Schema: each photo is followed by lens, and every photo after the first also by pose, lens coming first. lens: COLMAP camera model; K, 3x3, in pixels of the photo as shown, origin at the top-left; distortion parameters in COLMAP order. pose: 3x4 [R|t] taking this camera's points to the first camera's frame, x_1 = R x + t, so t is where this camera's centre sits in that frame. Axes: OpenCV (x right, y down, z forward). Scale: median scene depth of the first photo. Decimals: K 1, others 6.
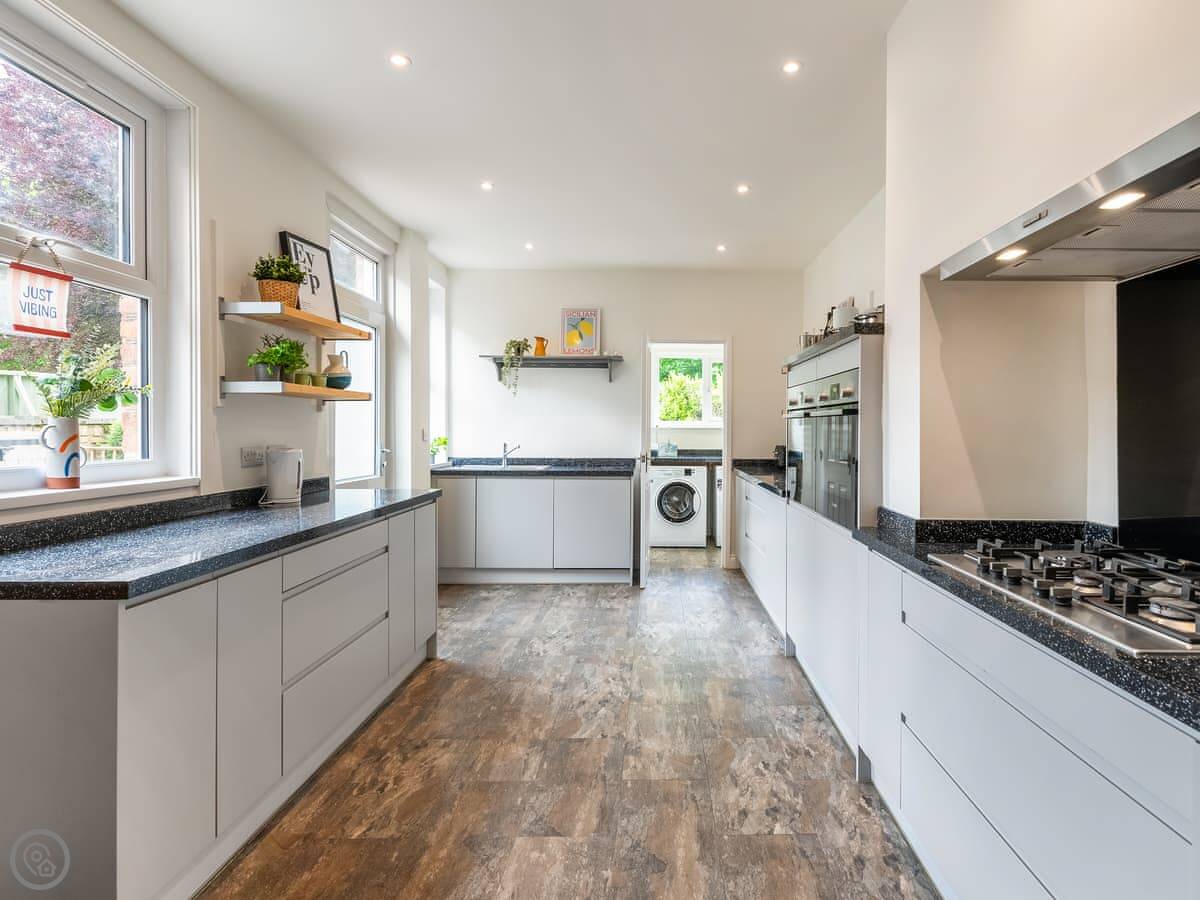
lens RADIAL K [[717.9, 0, 602.8], [0, 717.9, 442.5], [0, 0, 1]] dist [0.021074, -0.010122]
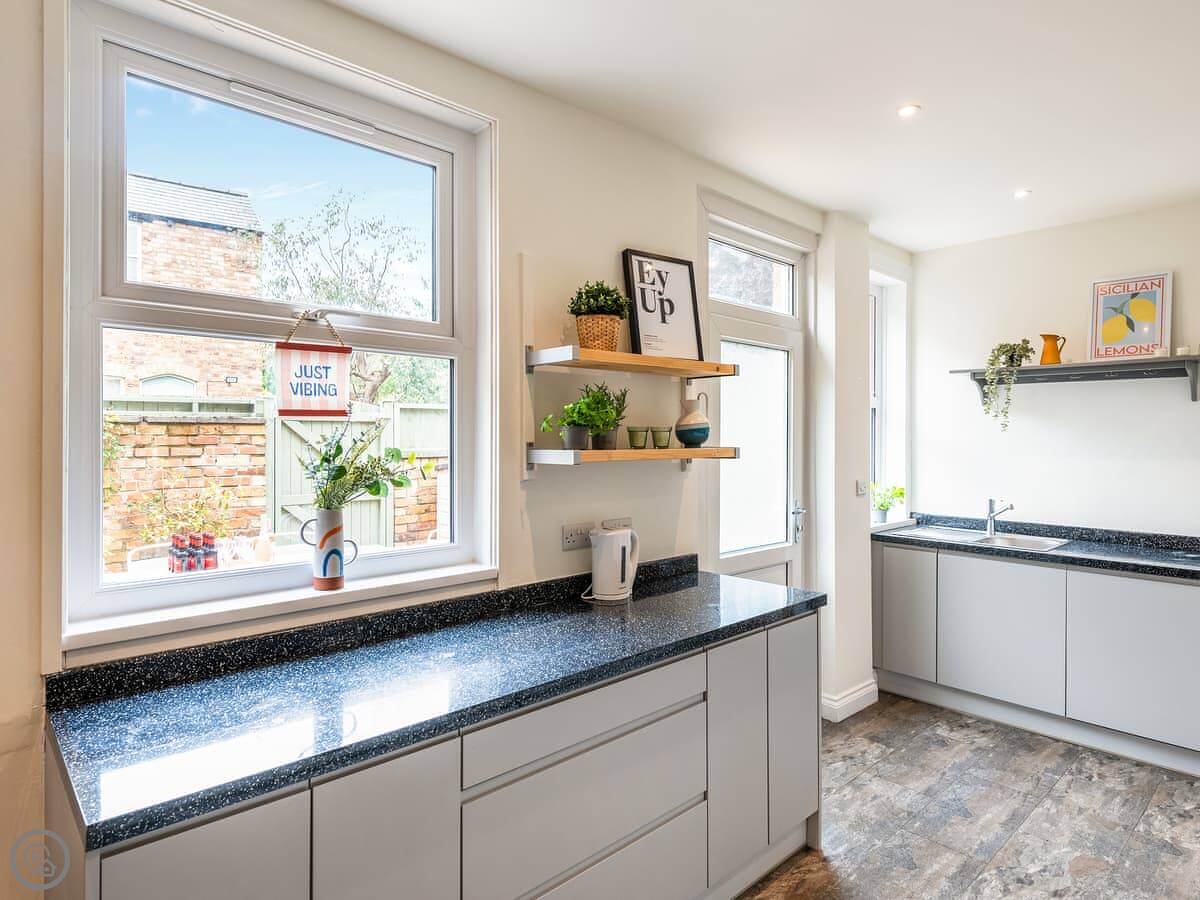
lens RADIAL K [[717.9, 0, 597.3], [0, 717.9, 456.7], [0, 0, 1]] dist [0.021074, -0.010122]
pose [[0.741017, -0.001427, -0.671485, 0.070444], [0.007966, 0.999946, 0.006665, -0.074664], [0.671440, -0.010288, 0.740988, 0.416531]]
